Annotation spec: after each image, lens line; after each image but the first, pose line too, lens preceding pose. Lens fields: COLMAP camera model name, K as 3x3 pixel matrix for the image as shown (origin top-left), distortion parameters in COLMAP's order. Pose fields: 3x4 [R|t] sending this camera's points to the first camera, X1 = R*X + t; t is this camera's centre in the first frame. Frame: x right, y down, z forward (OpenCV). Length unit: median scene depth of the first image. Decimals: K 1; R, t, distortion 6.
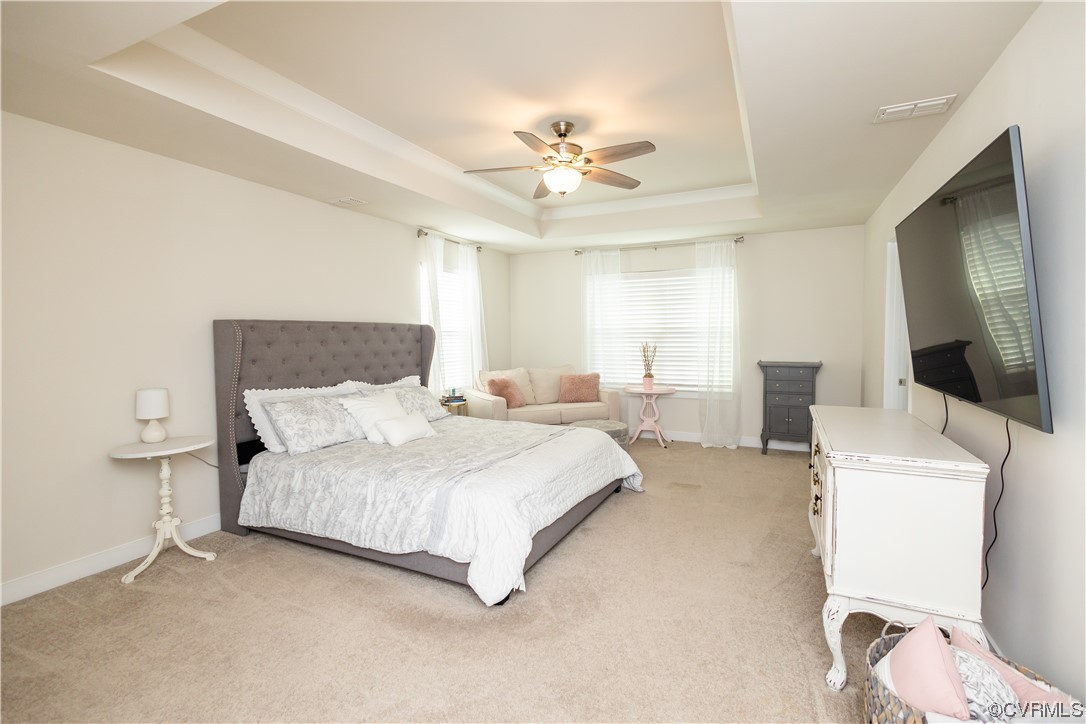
lens RADIAL K [[510.1, 0, 551.9], [0, 510.1, 360.2], [0, 0, 1]] dist [0.010131, -0.002960]
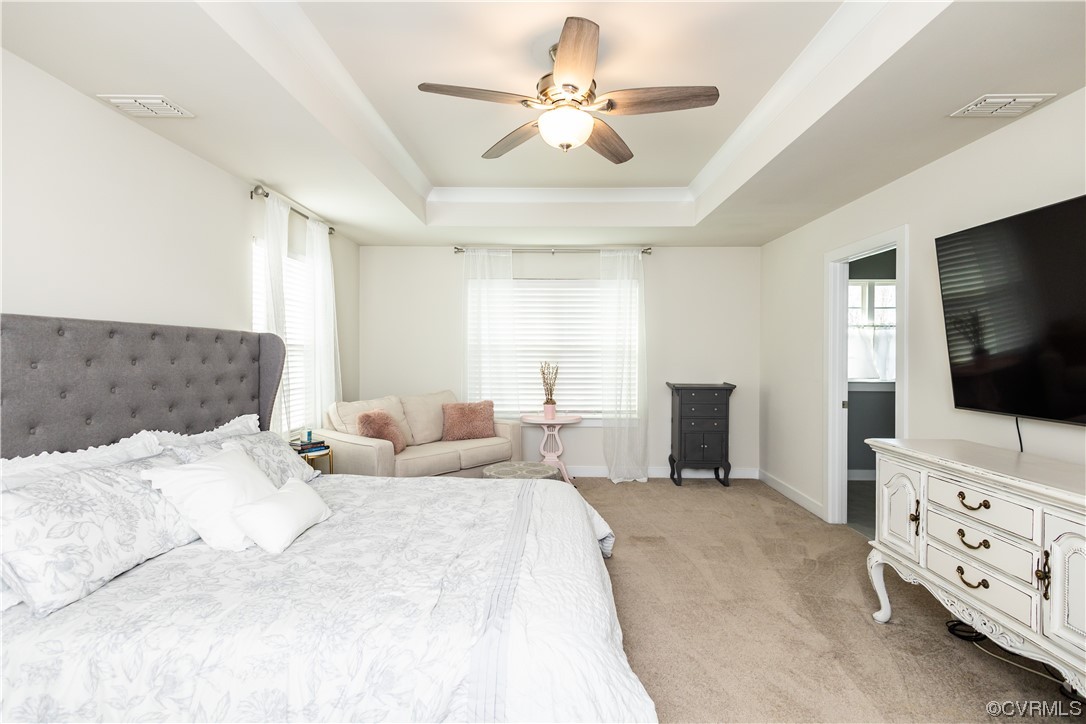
lens RADIAL K [[510.1, 0, 535.1], [0, 510.1, 357.4], [0, 0, 1]] dist [0.010131, -0.002960]
pose [[0.909046, 0.008394, 0.416612, -0.205372], [0.009354, 0.999134, -0.040541, -0.010428], [-0.416591, 0.040751, 0.908180, 0.273933]]
